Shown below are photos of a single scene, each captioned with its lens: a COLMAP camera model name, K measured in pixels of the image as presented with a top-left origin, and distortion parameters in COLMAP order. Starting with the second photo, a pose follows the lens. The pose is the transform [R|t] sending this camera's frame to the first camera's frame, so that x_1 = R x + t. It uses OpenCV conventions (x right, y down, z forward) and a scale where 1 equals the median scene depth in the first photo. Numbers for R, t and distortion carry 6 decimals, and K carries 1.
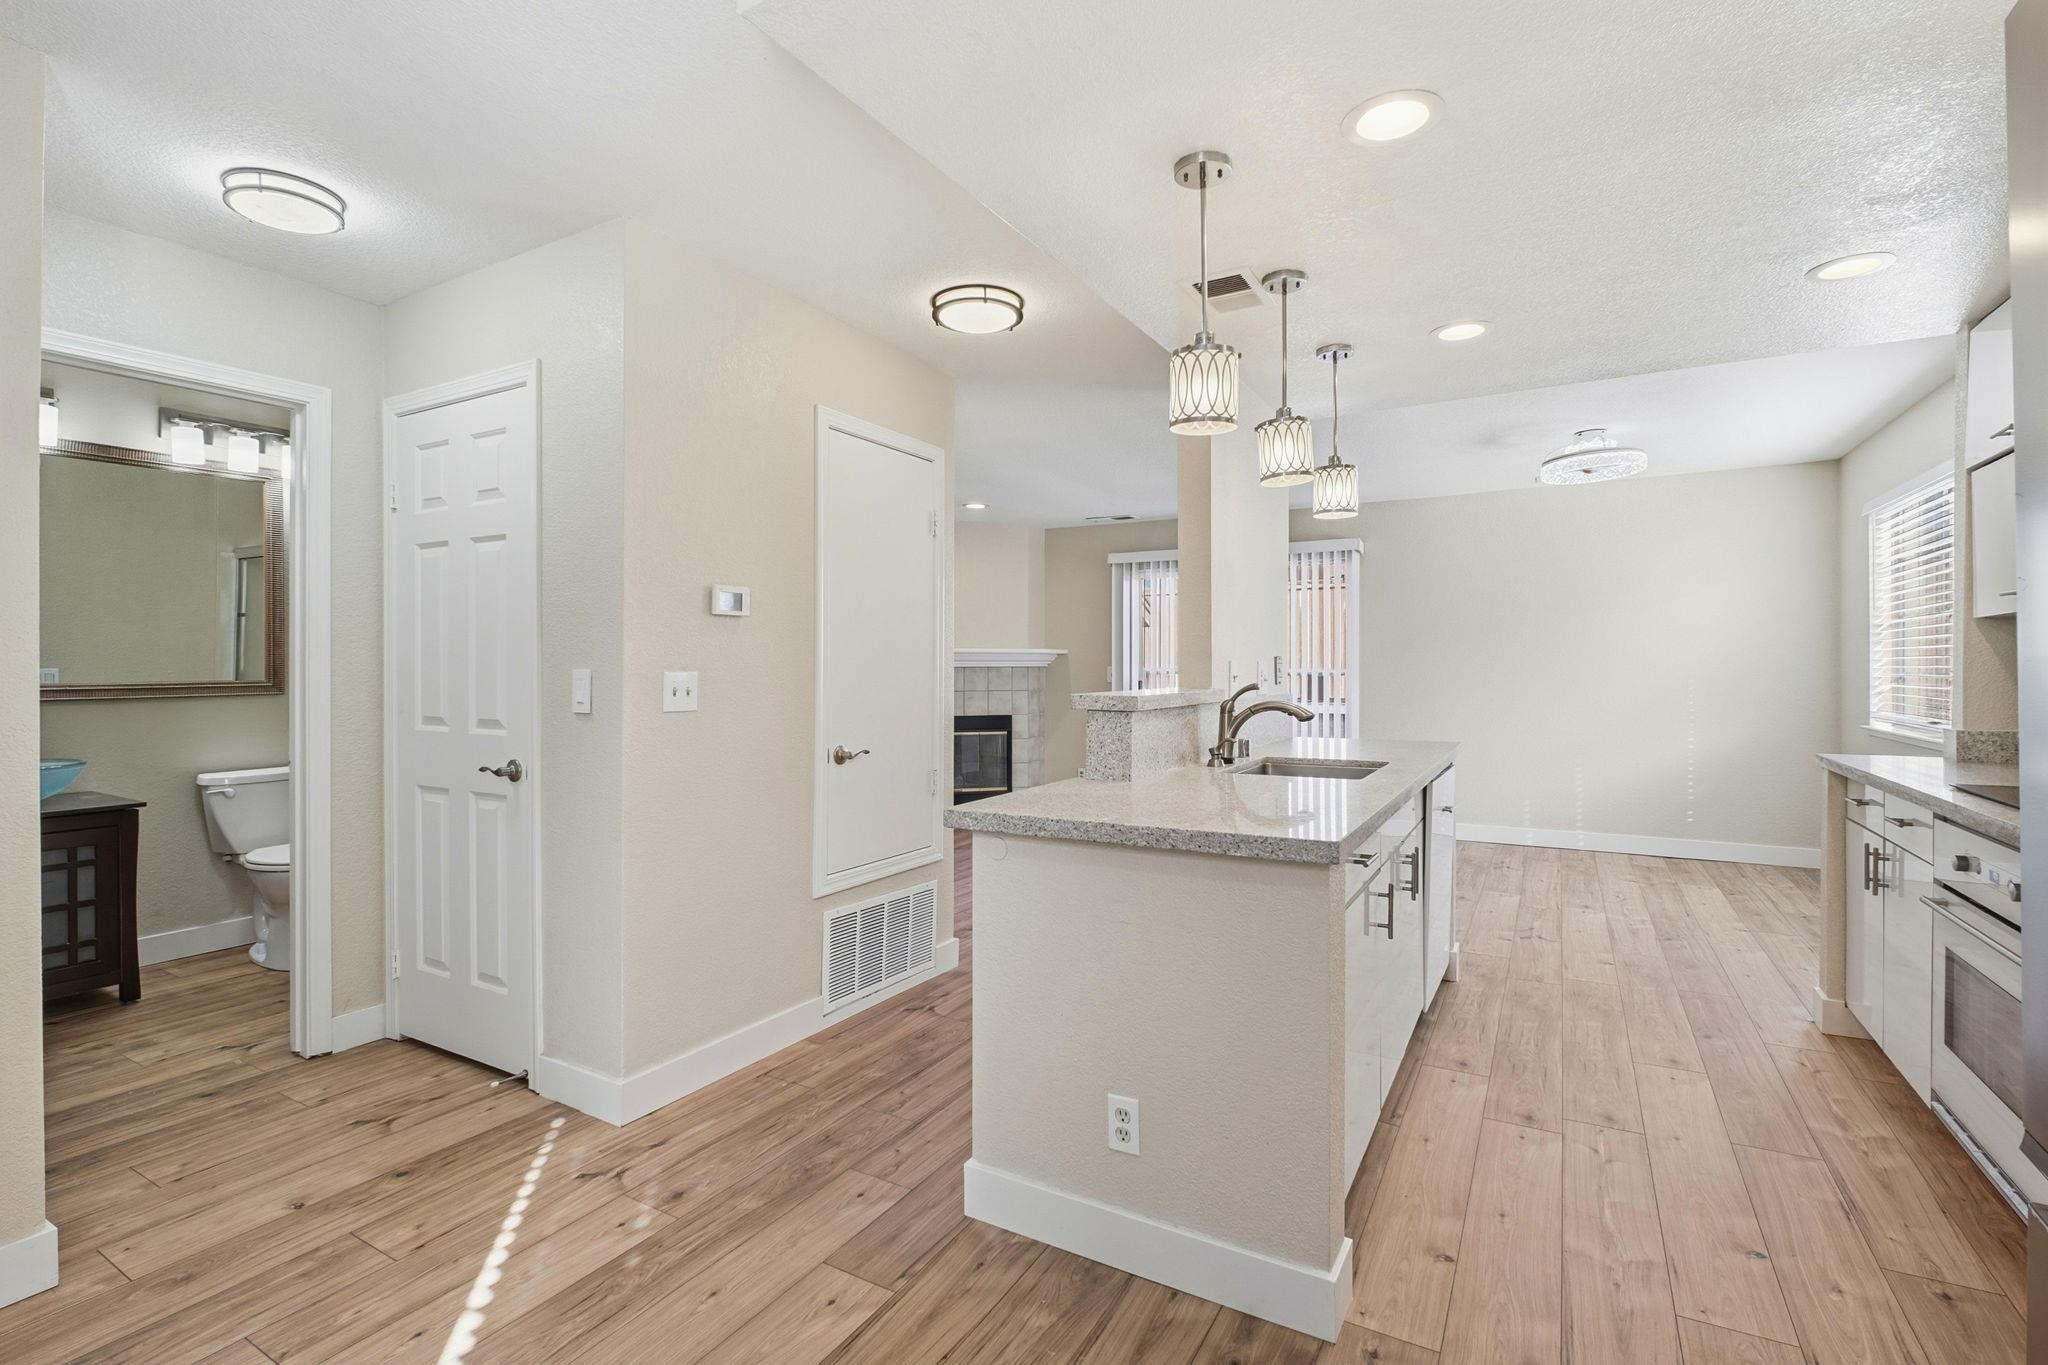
lens RADIAL K [[938.2, 0, 1032.4], [0, 938.2, 665.3], [0, 0, 1]] dist [0.000302, -0.007301]
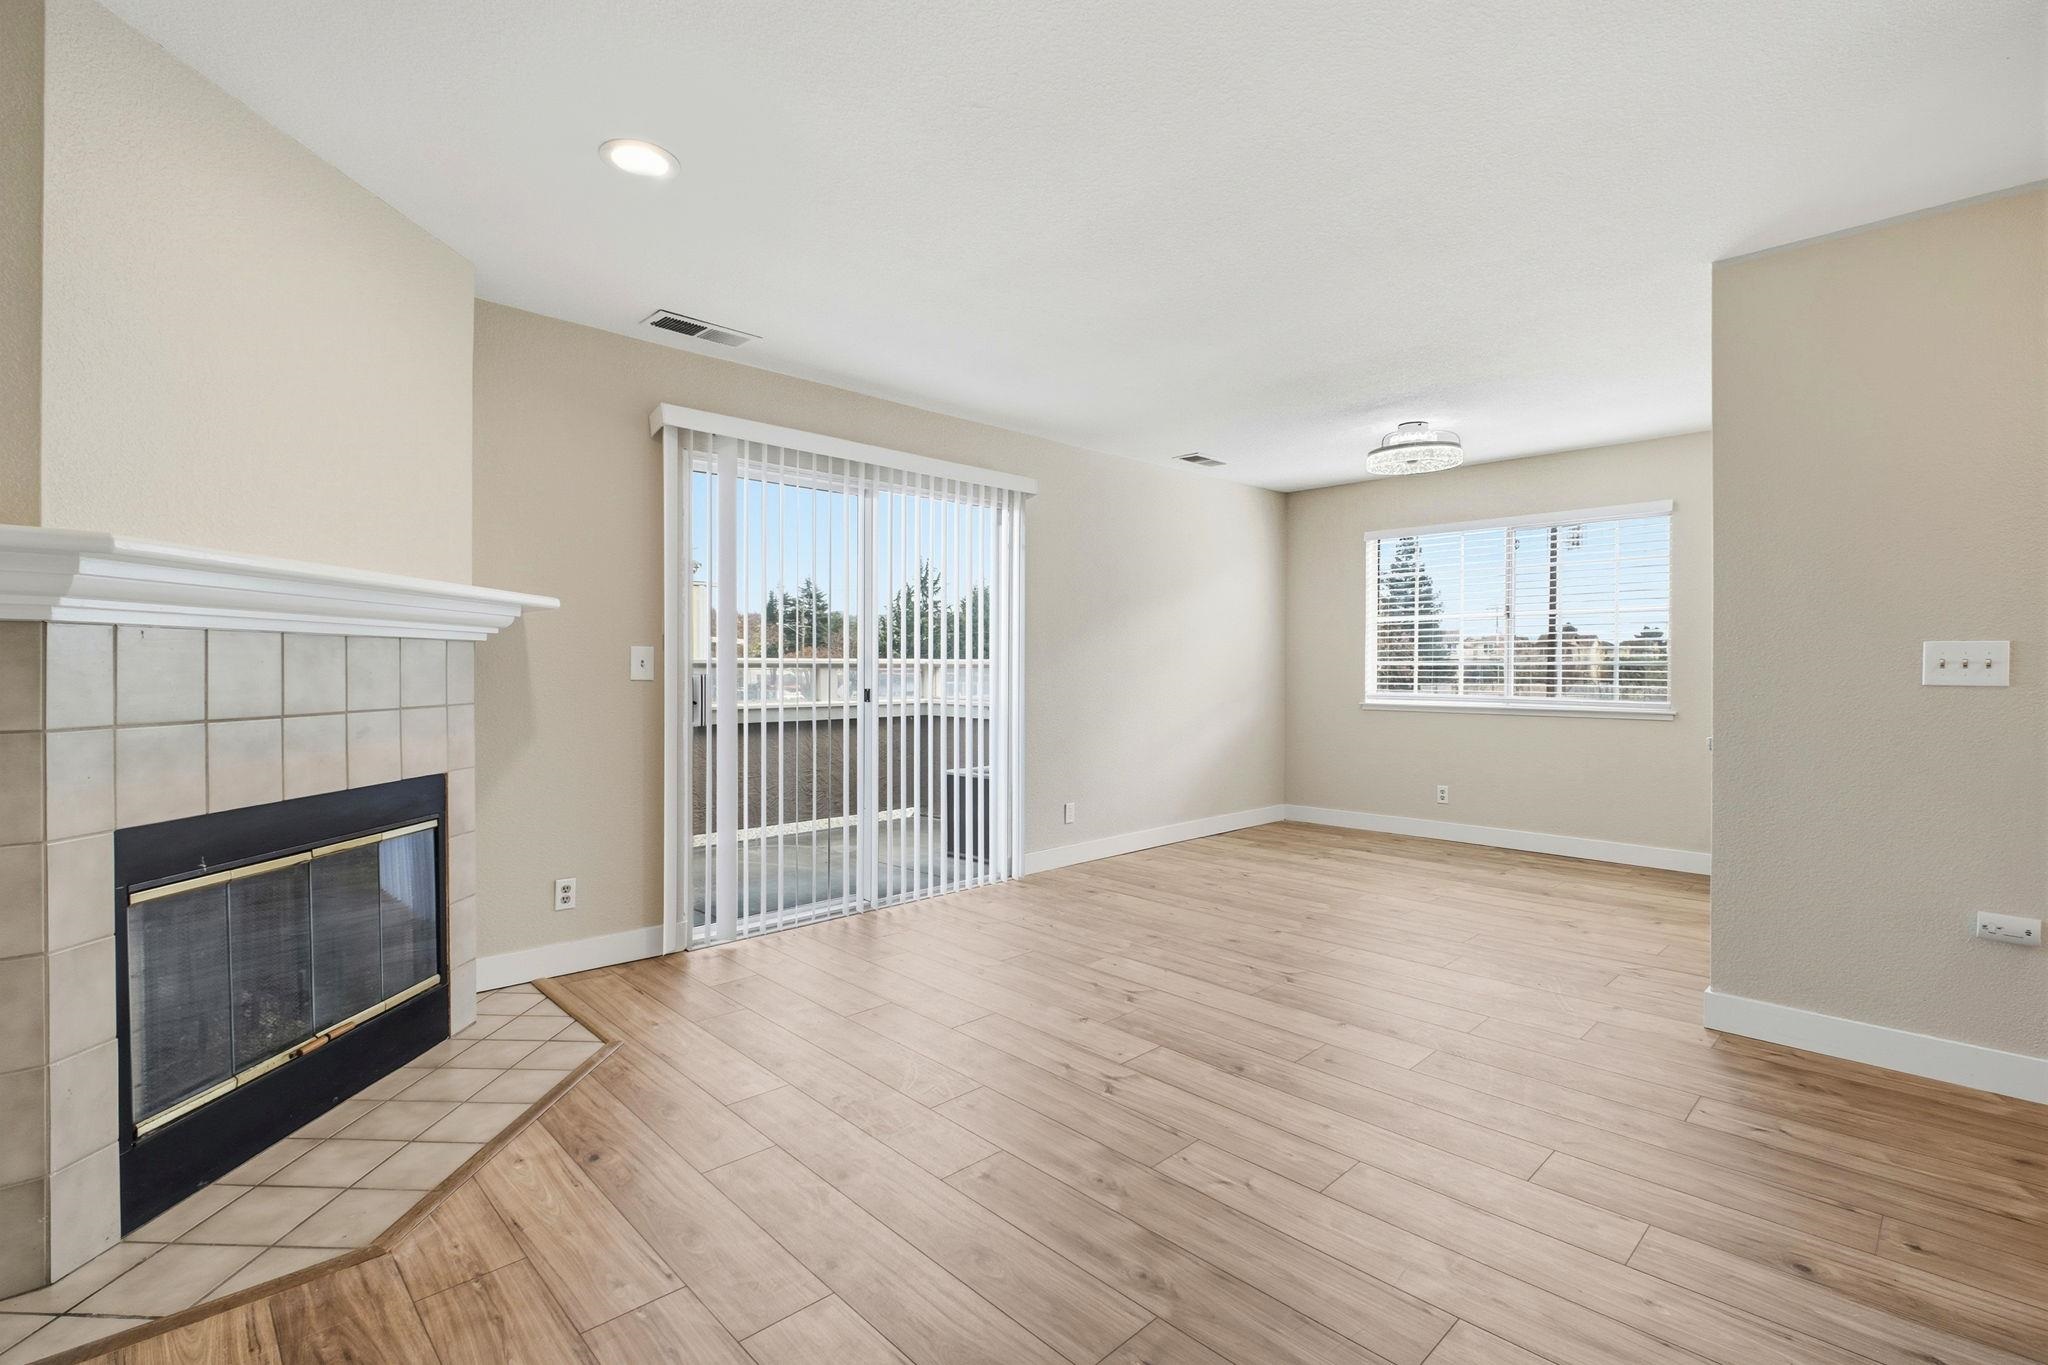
lens RADIAL K [[933.1, 0, 1039.0], [0, 933.1, 677.5], [0, 0, 1]] dist [0.003008, -0.008558]
pose [[0.277651, -0.007728, 0.960651, -0.768958], [-0.004233, 0.999948, 0.009267, 0.030014], [-0.960673, -0.006639, 0.277604, 1.705477]]
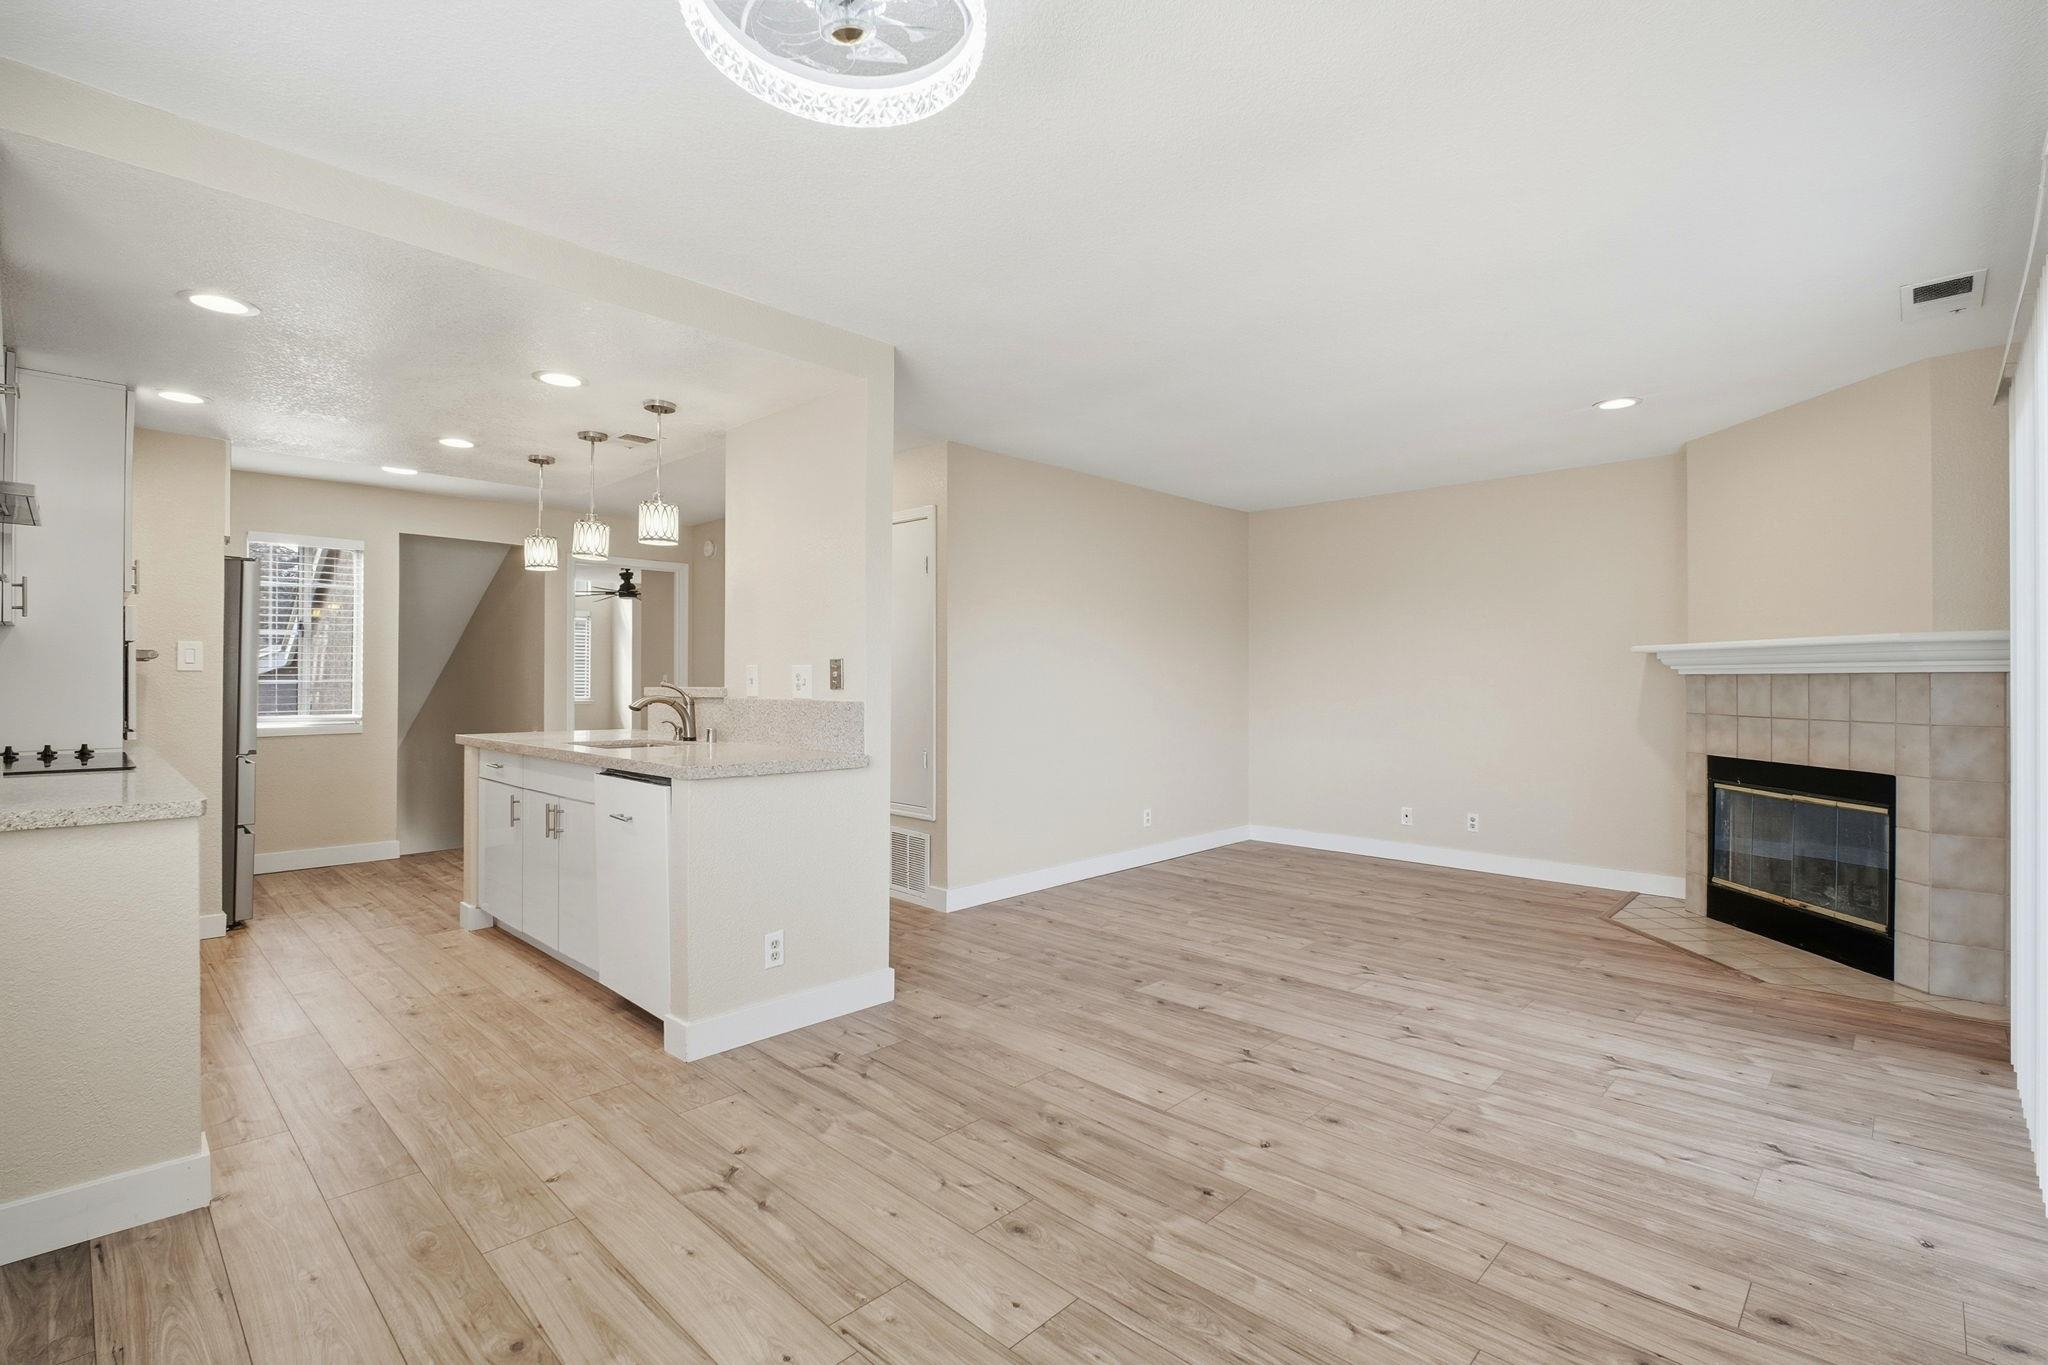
lens RADIAL K [[935.5, 0, 1034.6], [0, 935.5, 673.0], [0, 0, 1]] dist [0.001971, -0.008475]
pose [[-0.247078, -0.004736, -0.968984, 1.349551], [-0.000827, 0.999989, -0.004677, 0.010379], [0.968995, -0.000354, -0.247079, 1.751214]]
